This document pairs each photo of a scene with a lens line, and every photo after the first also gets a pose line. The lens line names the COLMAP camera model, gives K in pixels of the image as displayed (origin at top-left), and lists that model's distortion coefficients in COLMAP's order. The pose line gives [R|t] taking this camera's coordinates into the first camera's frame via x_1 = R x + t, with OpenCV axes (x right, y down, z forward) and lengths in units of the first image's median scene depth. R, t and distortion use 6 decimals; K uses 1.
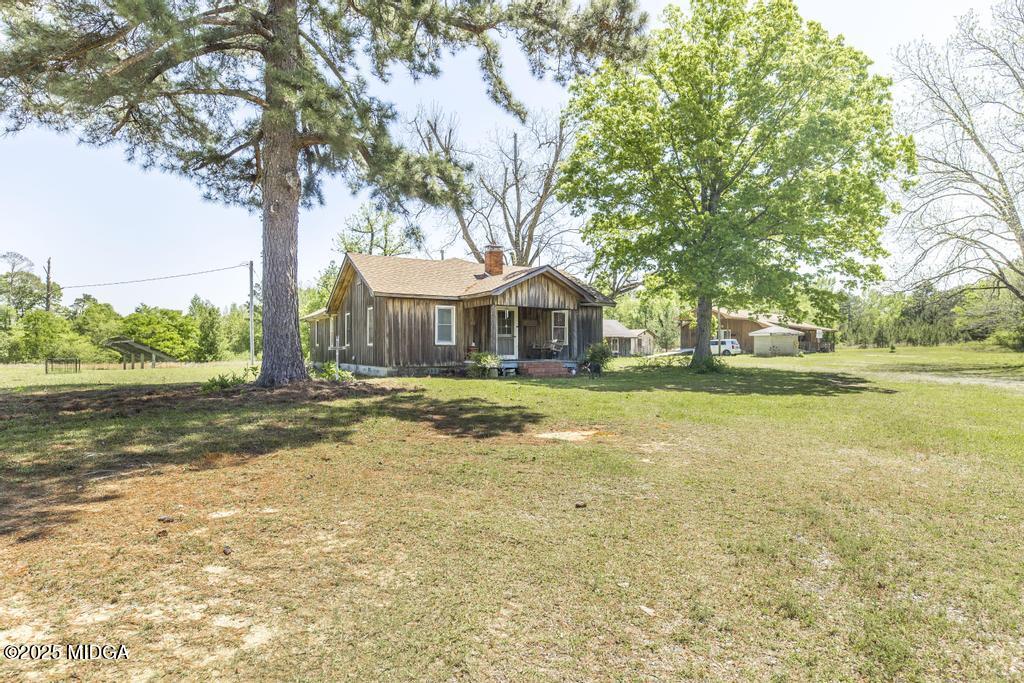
lens RADIAL K [[561.6, 0, 512.0], [0, 561.6, 341.5], [0, 0, 1]] dist [-0.003220, -0.001227]
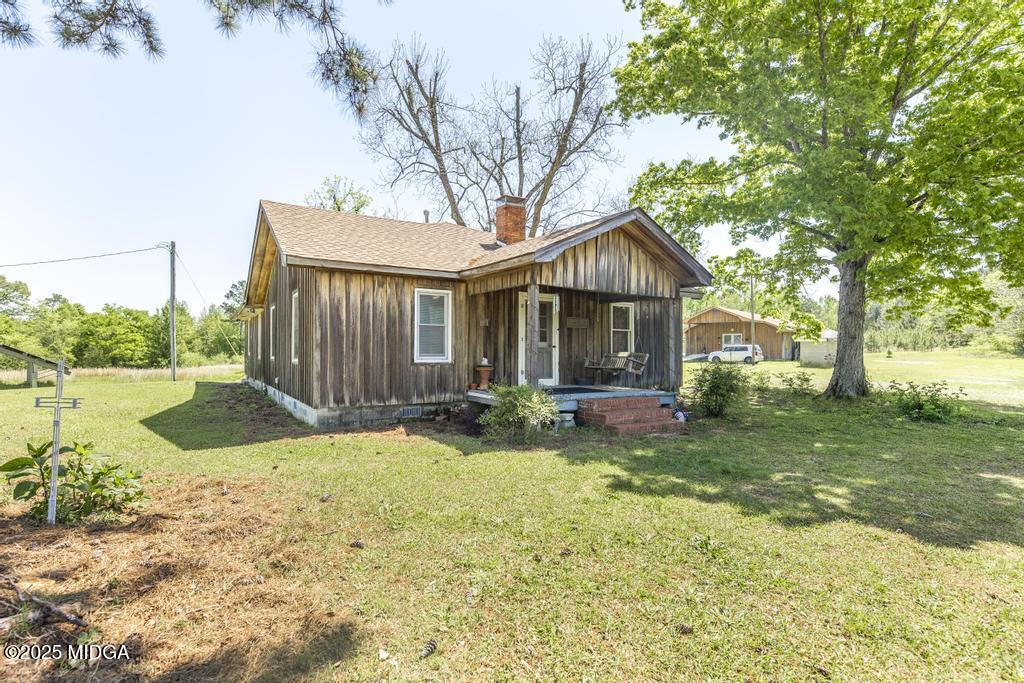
lens RADIAL K [[506.0, 0, 509.0], [0, 506.0, 344.7], [0, 0, 1]] dist [0.018230, 0.000351]
pose [[0.999077, 0.003219, 0.042841, -0.062420], [-0.003368, 0.999989, 0.003410, -0.012103], [-0.042830, -0.003551, 0.999076, 0.477239]]
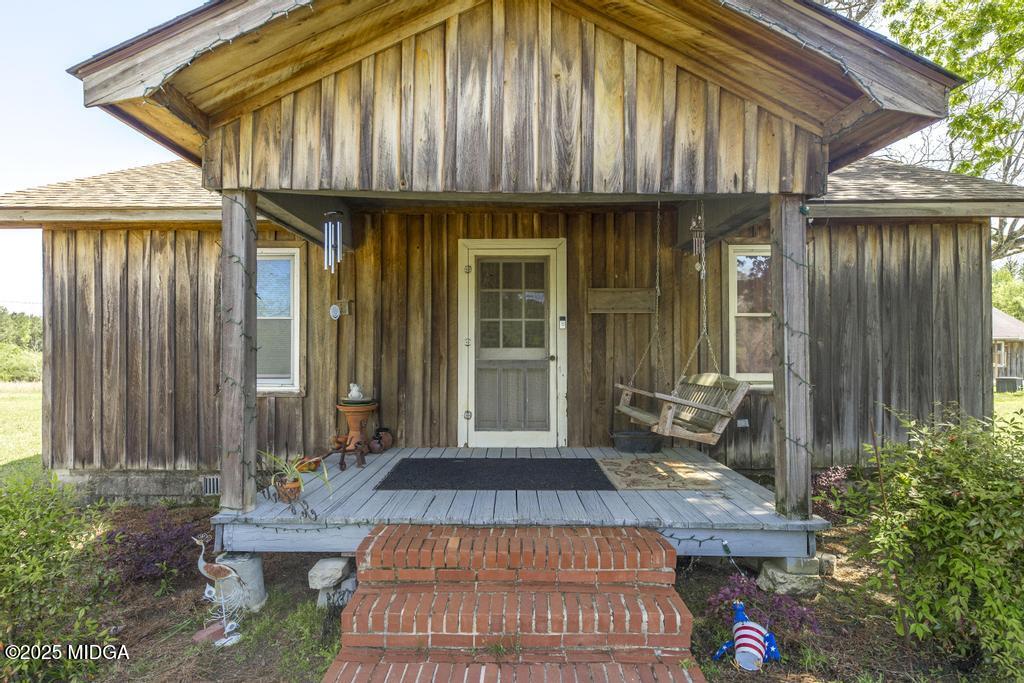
lens RADIAL K [[561.6, 0, 512.0], [0, 561.6, 341.5], [0, 0, 1]] dist [-0.003220, -0.001227]
pose [[0.869037, -0.014364, -0.494539, 0.112870], [0.008728, 0.999868, -0.013702, -0.012640], [0.494670, 0.007591, 0.869048, 0.763701]]
